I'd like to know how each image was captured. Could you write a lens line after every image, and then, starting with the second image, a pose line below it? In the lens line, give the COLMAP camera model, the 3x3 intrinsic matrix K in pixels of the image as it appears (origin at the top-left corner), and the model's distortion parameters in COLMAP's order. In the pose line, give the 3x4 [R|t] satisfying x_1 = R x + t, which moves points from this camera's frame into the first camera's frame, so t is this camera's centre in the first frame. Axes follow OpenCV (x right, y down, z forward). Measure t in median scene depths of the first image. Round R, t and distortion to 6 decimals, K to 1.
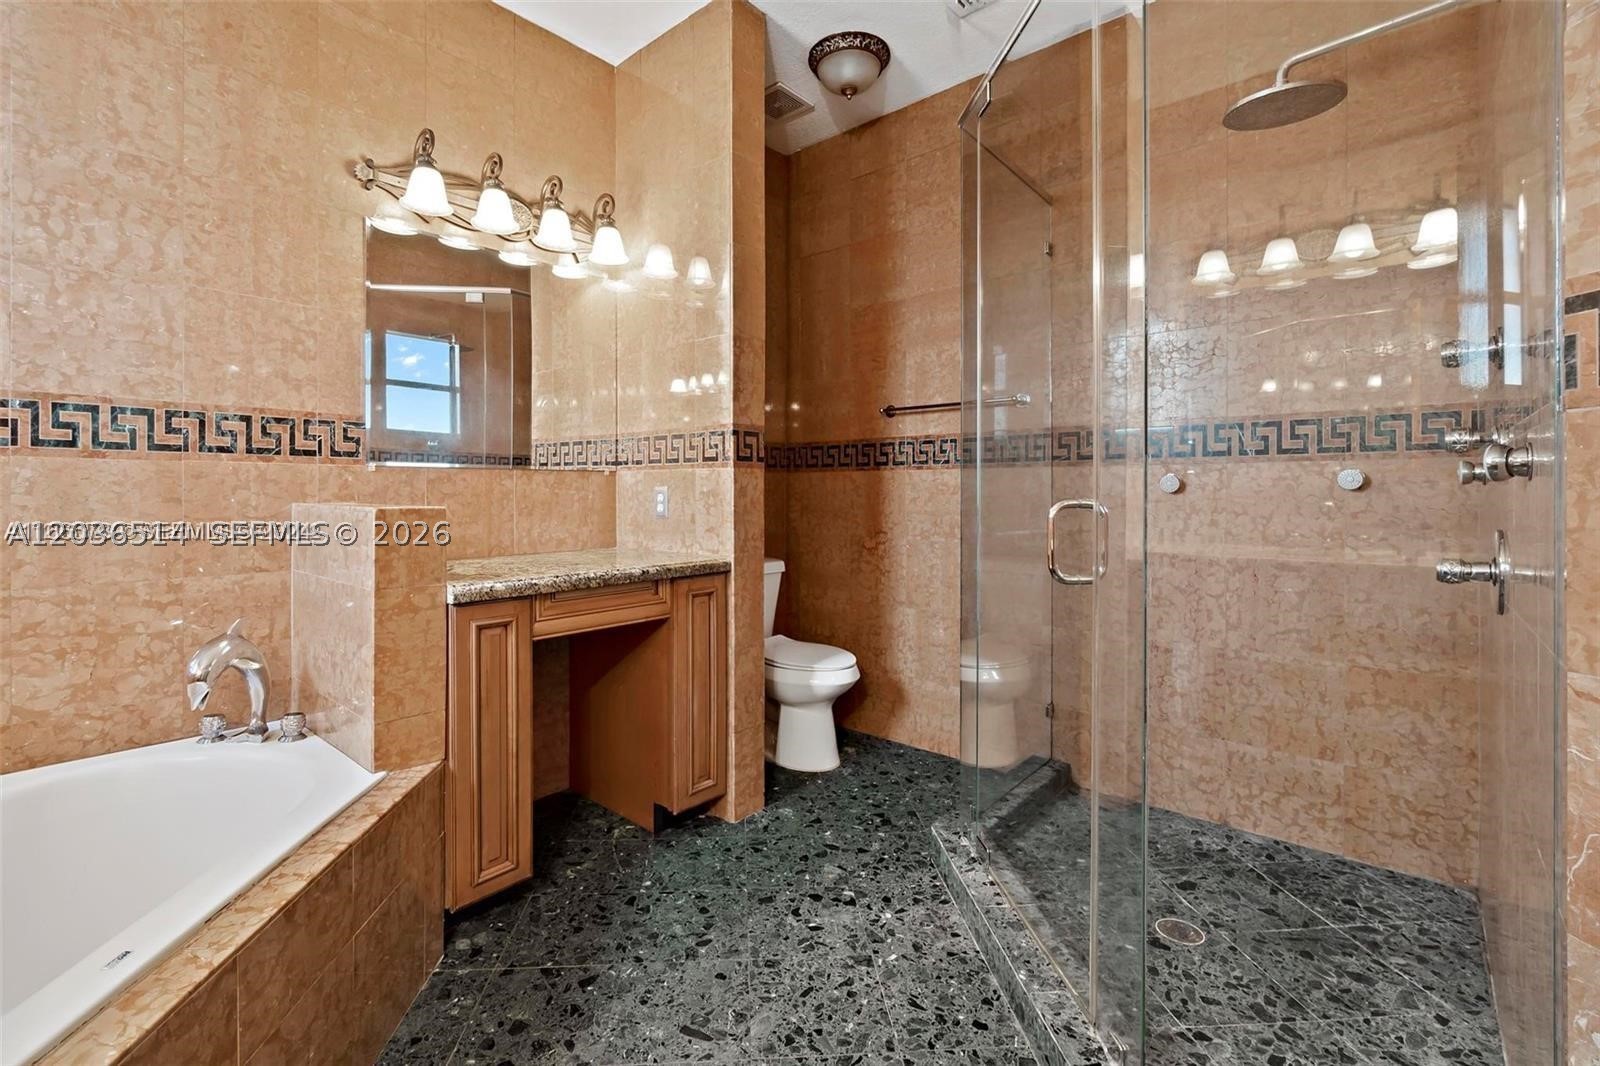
lens RADIAL K [[683.7, 0, 750.7], [0, 683.7, 490.6], [0, 0, 1]] dist [-0.002294, -0.000294]
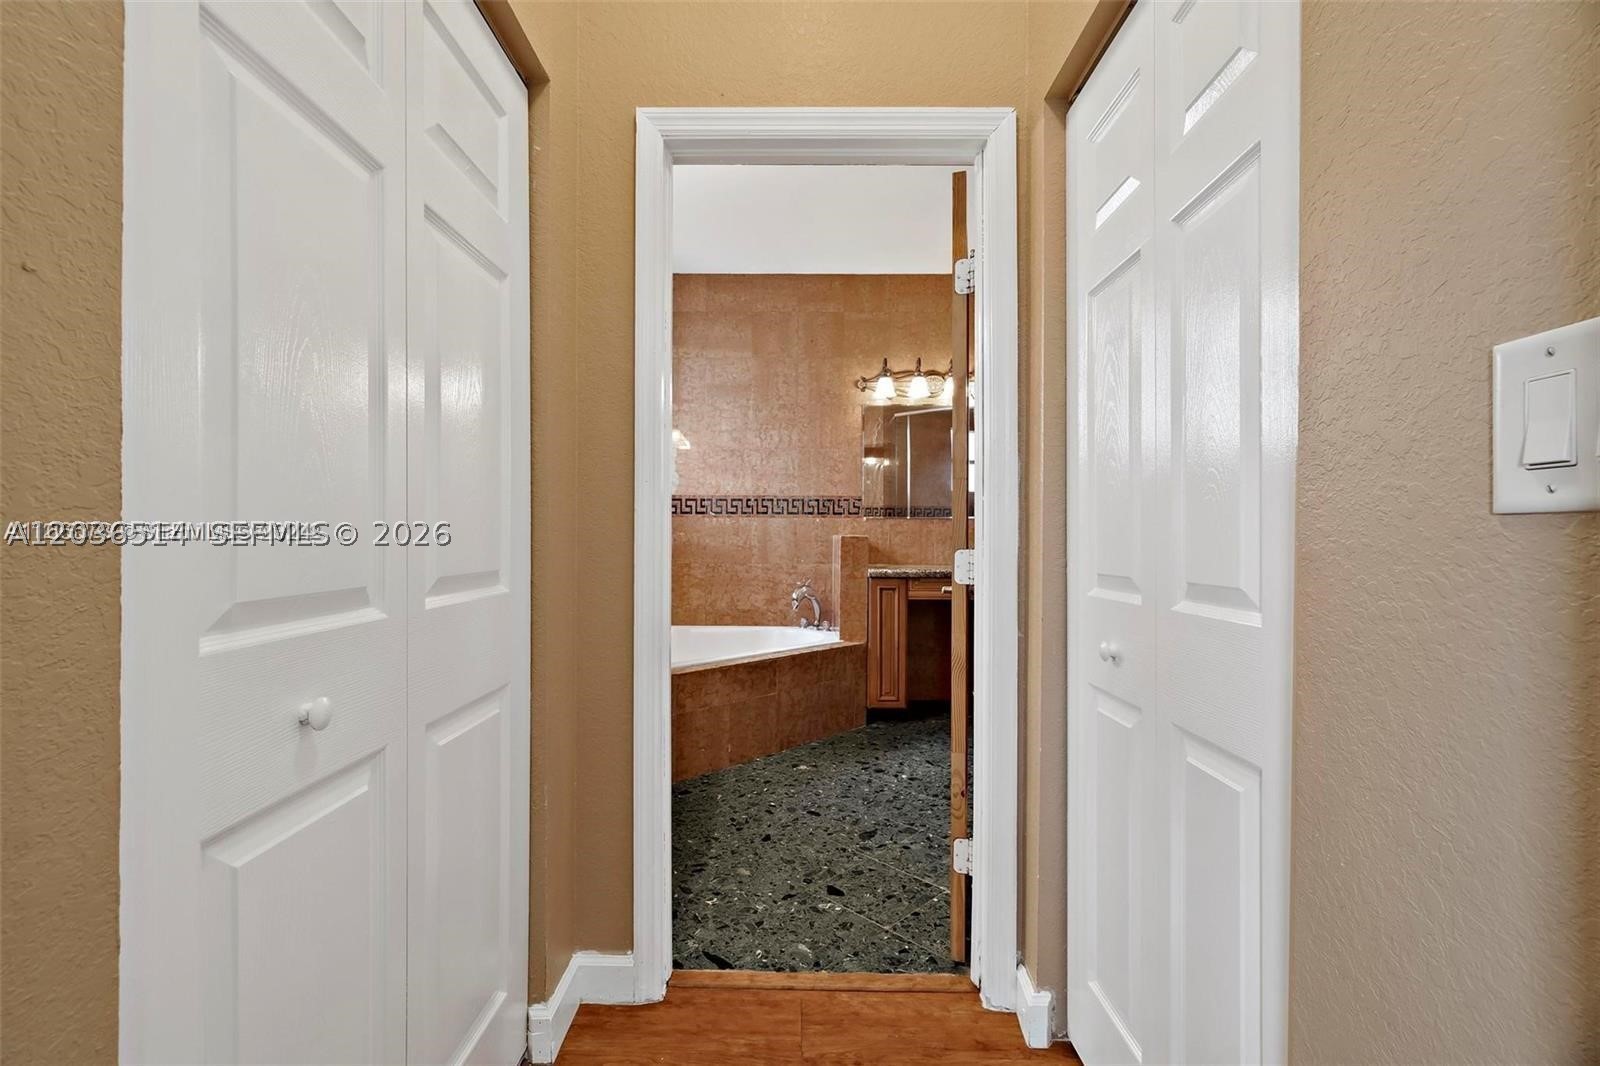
lens RADIAL K [[686.1, 0, 800.5], [0, 686.1, 527.8], [0, 0, 1]] dist [0.000977, 0.000018]
pose [[0.669417, -0.006530, -0.742858, 1.108647], [-0.004538, 0.999907, -0.012878, 0.026417], [0.742873, 0.011992, 0.669325, -0.727332]]
